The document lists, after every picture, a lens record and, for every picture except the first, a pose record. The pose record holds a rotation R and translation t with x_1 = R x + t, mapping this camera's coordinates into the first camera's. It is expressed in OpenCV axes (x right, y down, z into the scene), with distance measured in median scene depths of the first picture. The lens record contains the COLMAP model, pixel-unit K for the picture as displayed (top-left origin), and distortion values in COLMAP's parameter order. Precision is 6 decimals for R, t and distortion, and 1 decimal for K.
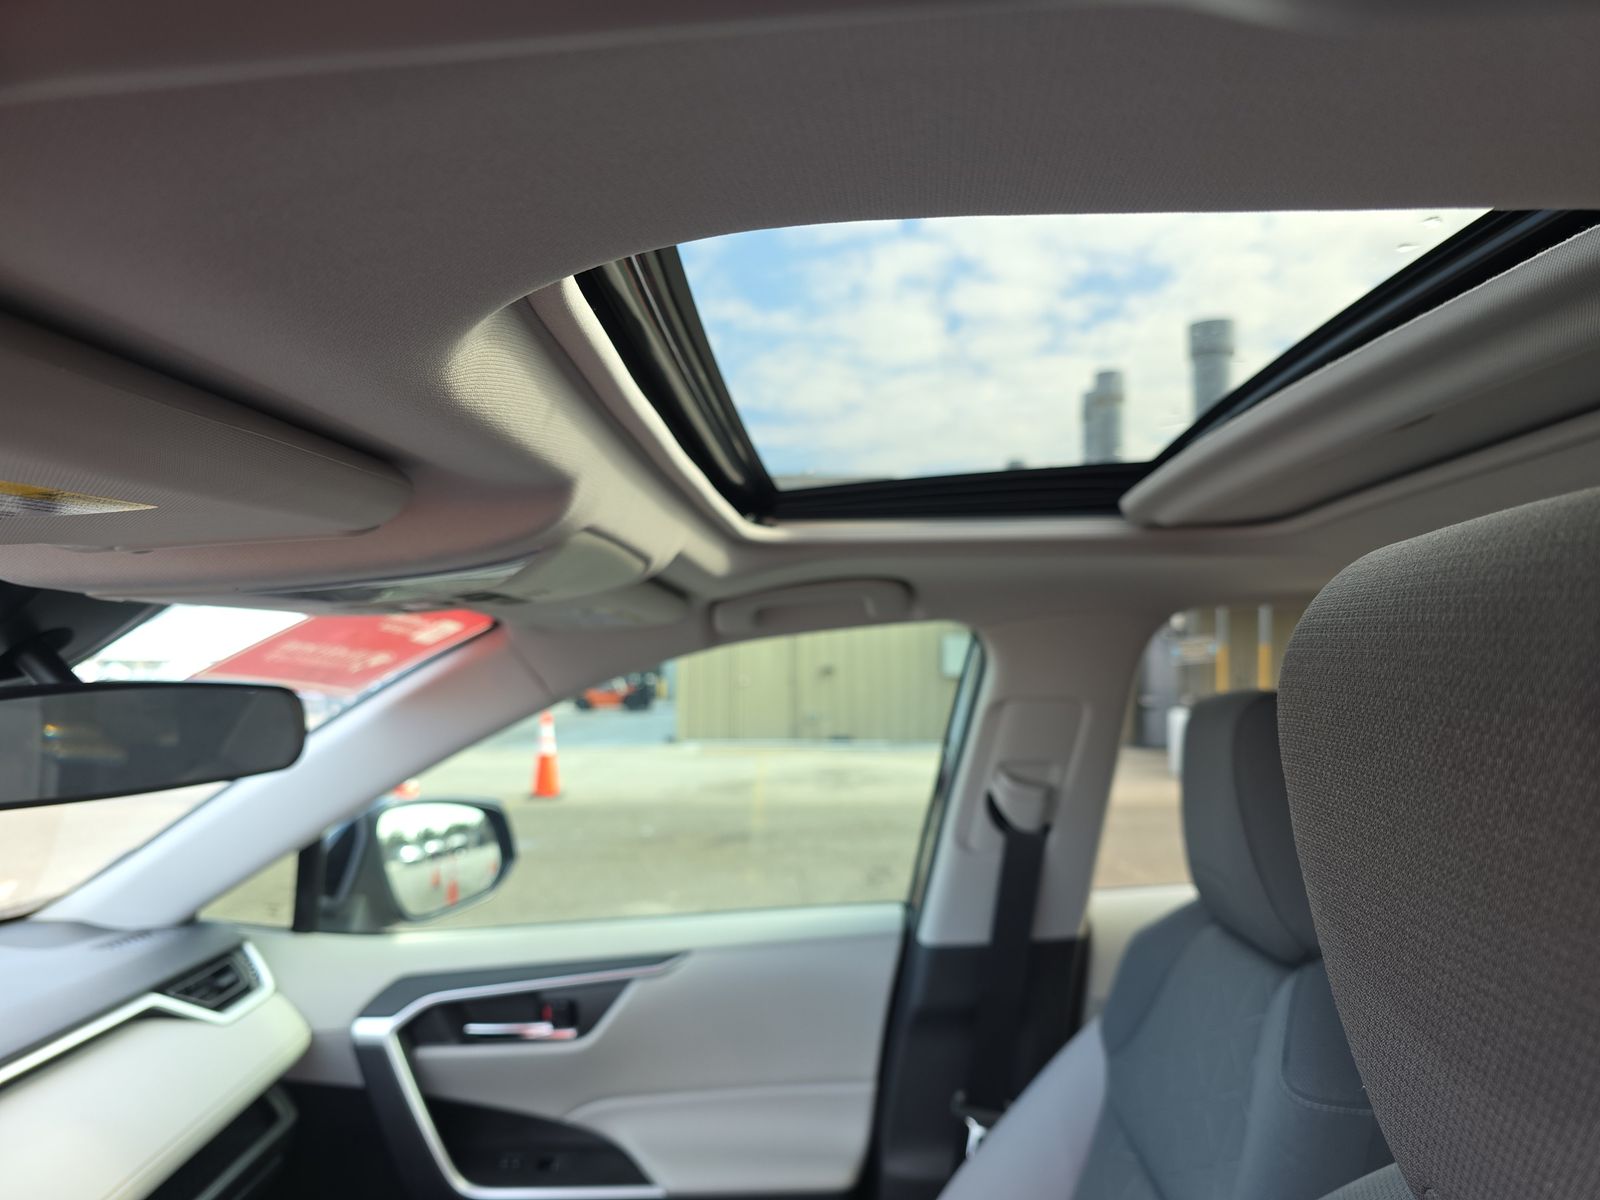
lens RADIAL K [[1074.9, 0, 800.0], [0, 1074.9, 600.0], [0, 0, 1]] dist [0.076001, -0.086397]
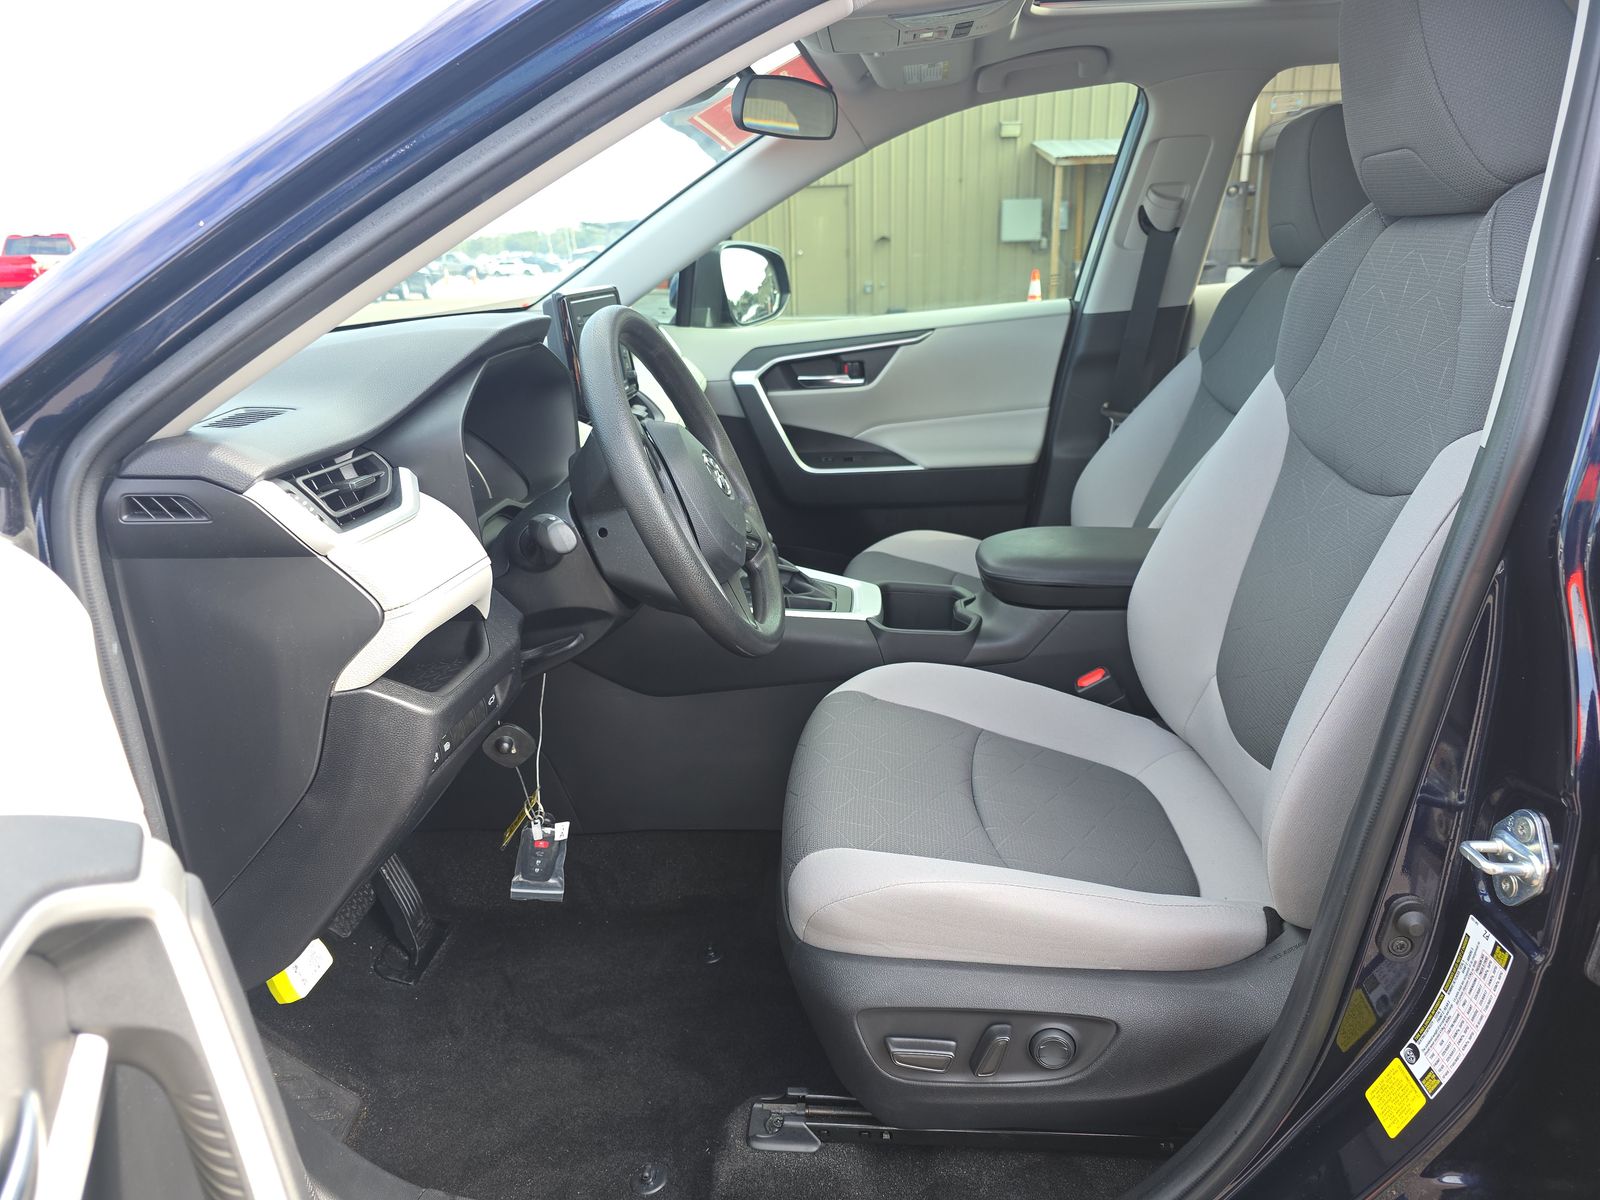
lens RADIAL K [[1074.9, 0, 800.0], [0, 1074.9, 600.0], [0, 0, 1]] dist [0.076001, -0.086397]
pose [[0.999456, -0.022797, -0.023837, -0.273896], [0.029770, 0.934640, 0.354348, 0.131881], [0.014201, -0.354865, 0.934810, -0.629535]]
